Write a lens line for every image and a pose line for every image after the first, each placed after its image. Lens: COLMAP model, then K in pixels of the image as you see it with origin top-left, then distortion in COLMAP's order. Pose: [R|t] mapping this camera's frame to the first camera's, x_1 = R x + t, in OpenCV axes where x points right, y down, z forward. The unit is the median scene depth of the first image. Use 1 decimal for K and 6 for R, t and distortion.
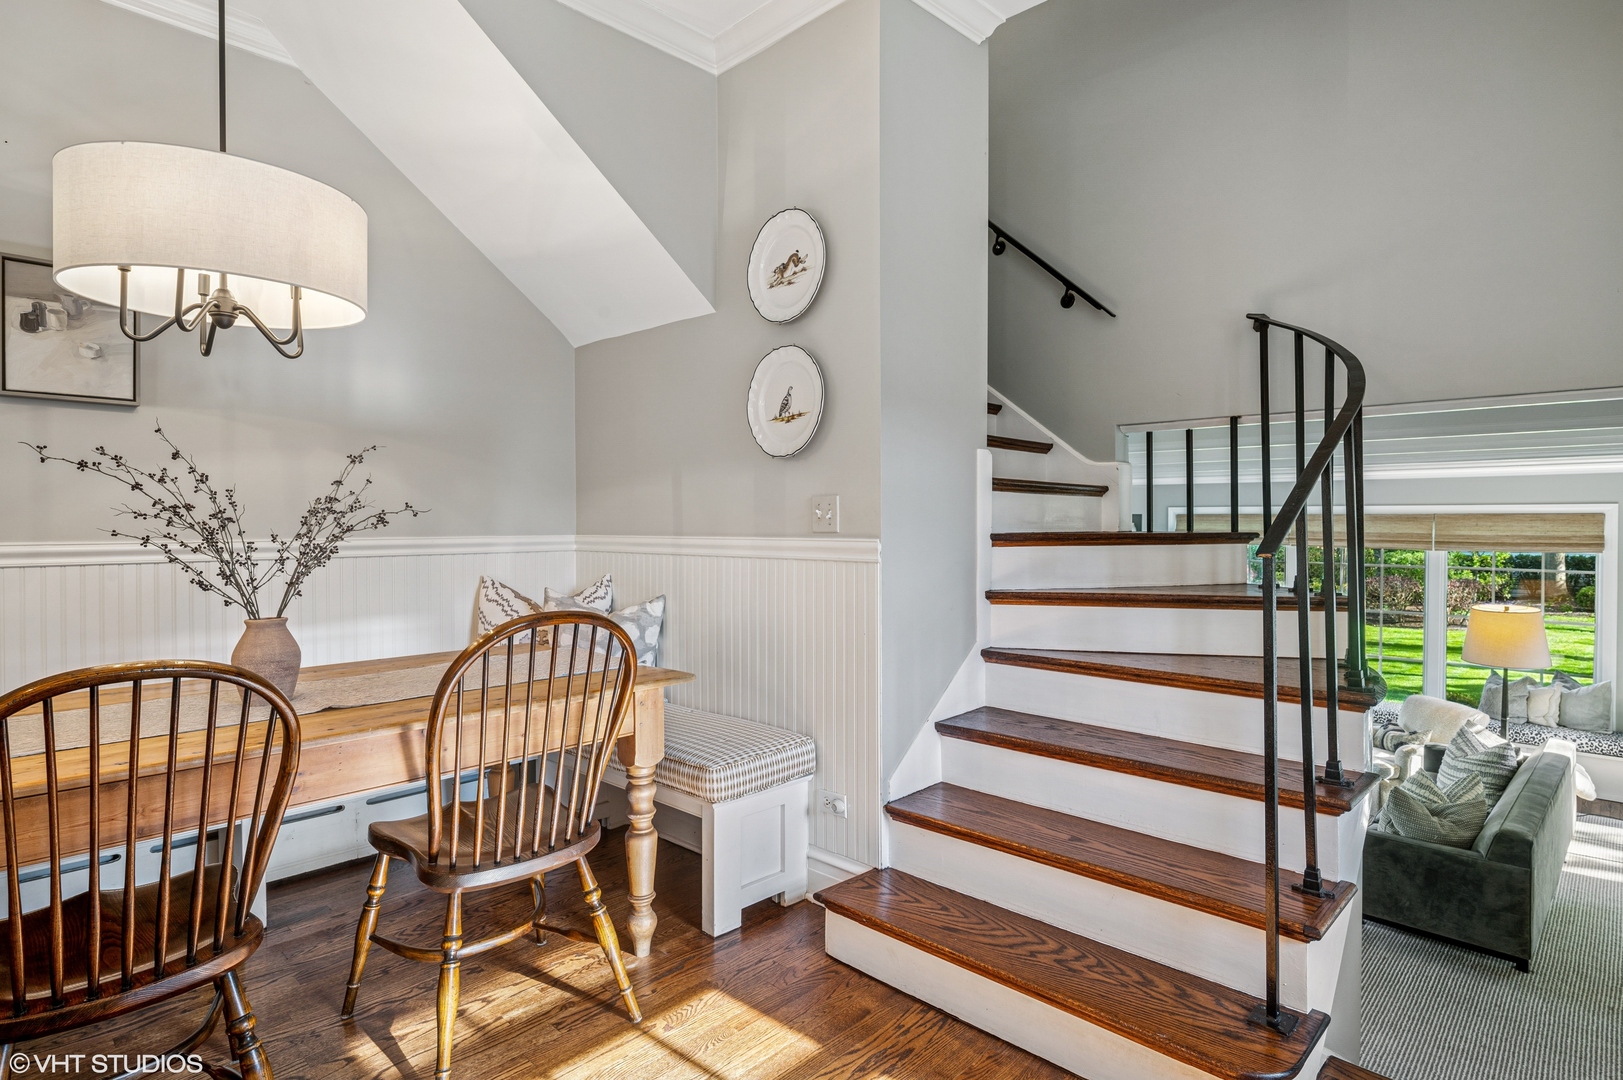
lens RADIAL K [[845.8, 0, 819.7], [0, 845.8, 522.4], [0, 0, 1]] dist [-0.003394, -0.000105]
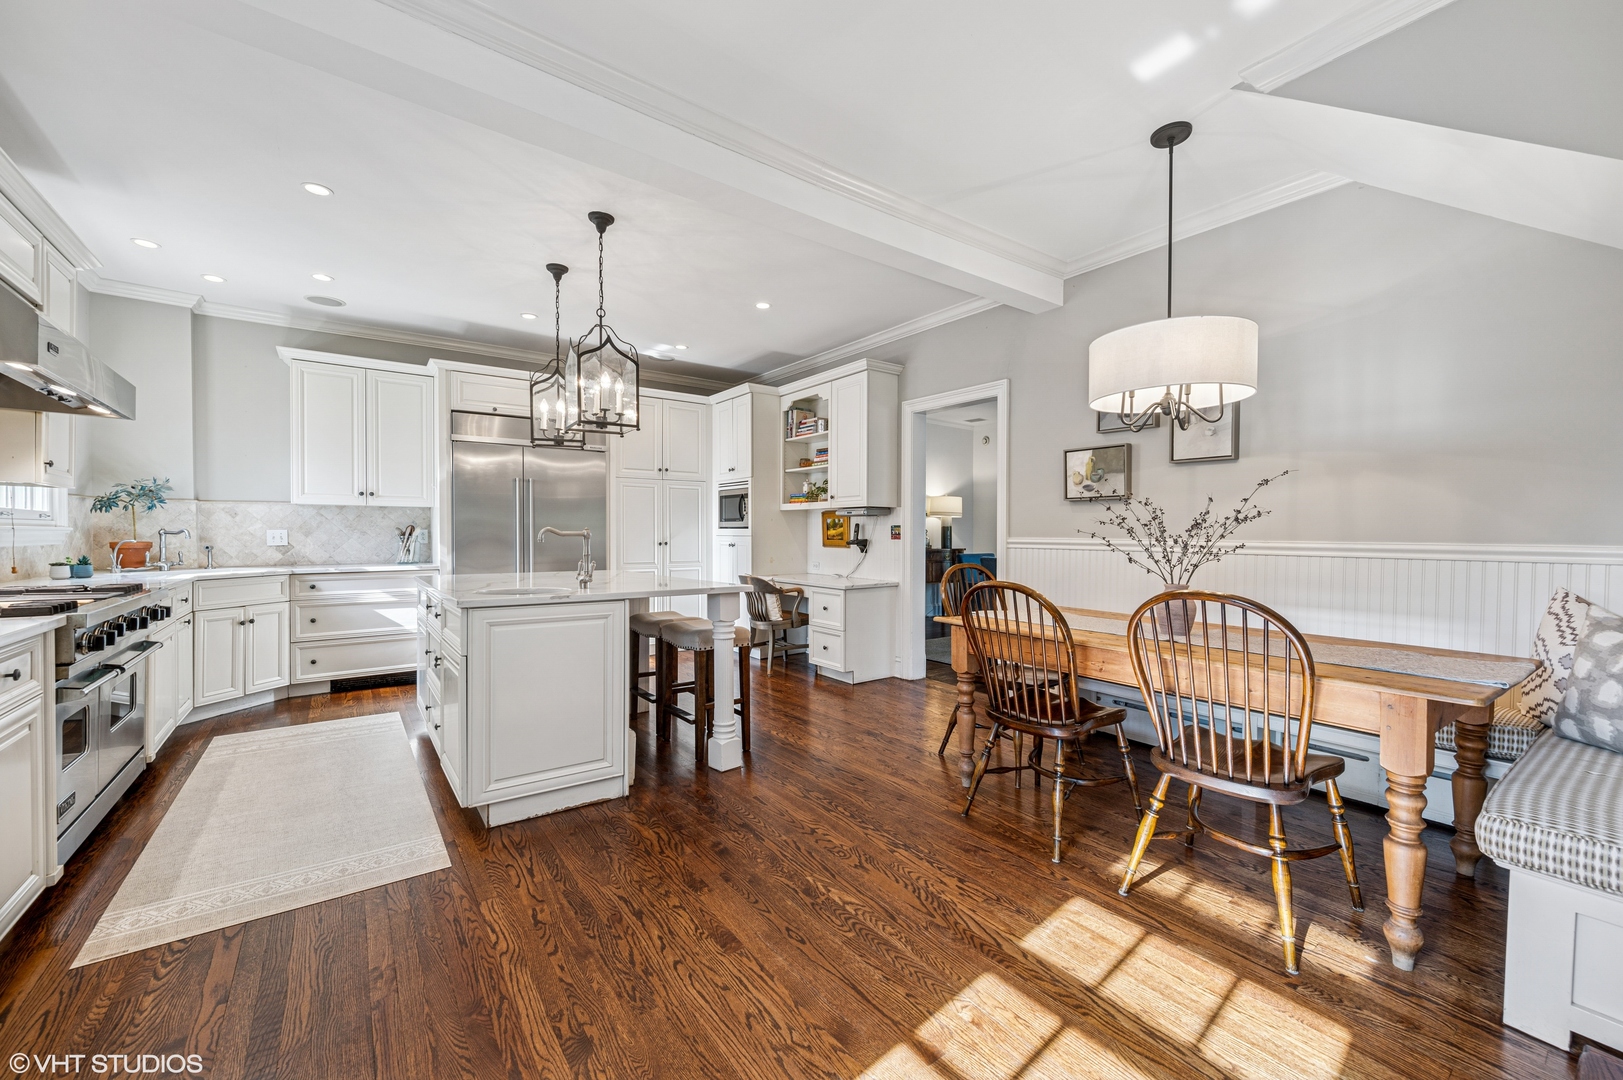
lens RADIAL K [[647.0, 0, 812.2], [0, 647.0, 538.8], [0, 0, 1]] dist [0.000377, 0.000315]
pose [[-0.176025, 0.008041, -0.984353, 0.643880], [-0.010589, 0.999893, 0.010062, 0.016222], [0.984329, 0.012195, -0.175921, 0.453208]]
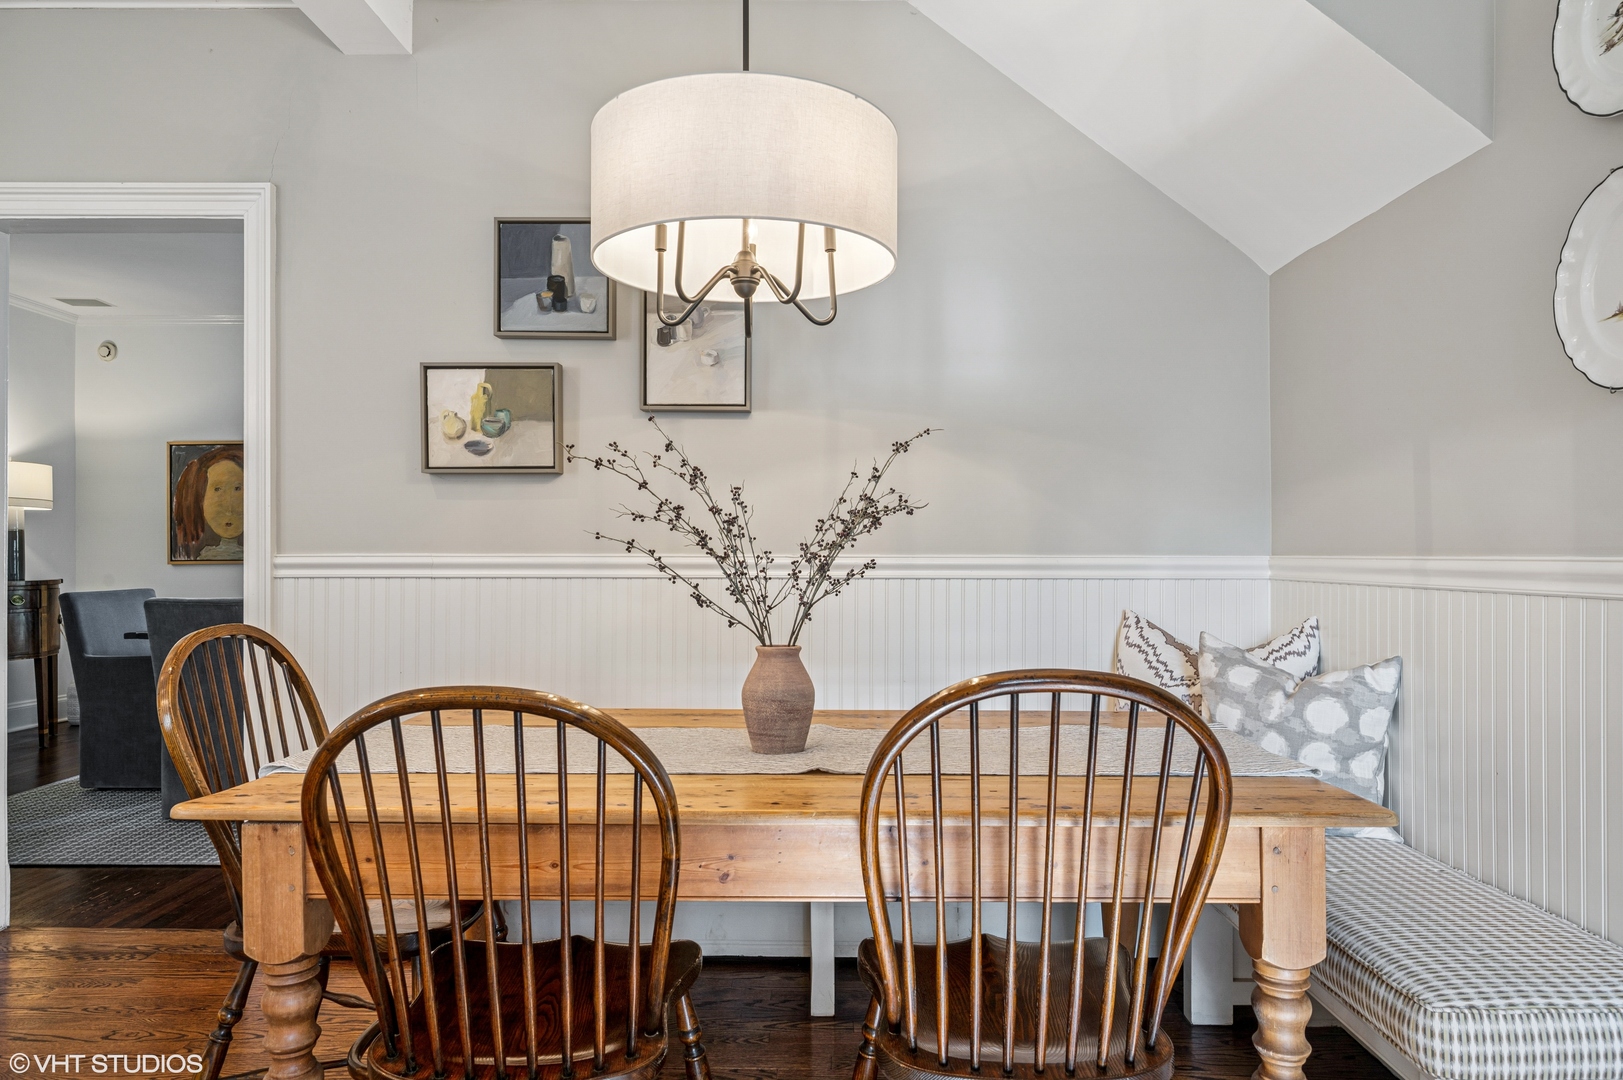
lens RADIAL K [[993.2, 0, 822.2], [0, 993.2, 537.1], [0, 0, 1]] dist [-0.001777, 0.003479]
pose [[0.685221, -0.008194, -0.728289, 0.058935], [-0.003807, 0.999883, -0.014832, 0.020816], [0.728325, 0.012936, 0.685109, 0.332741]]
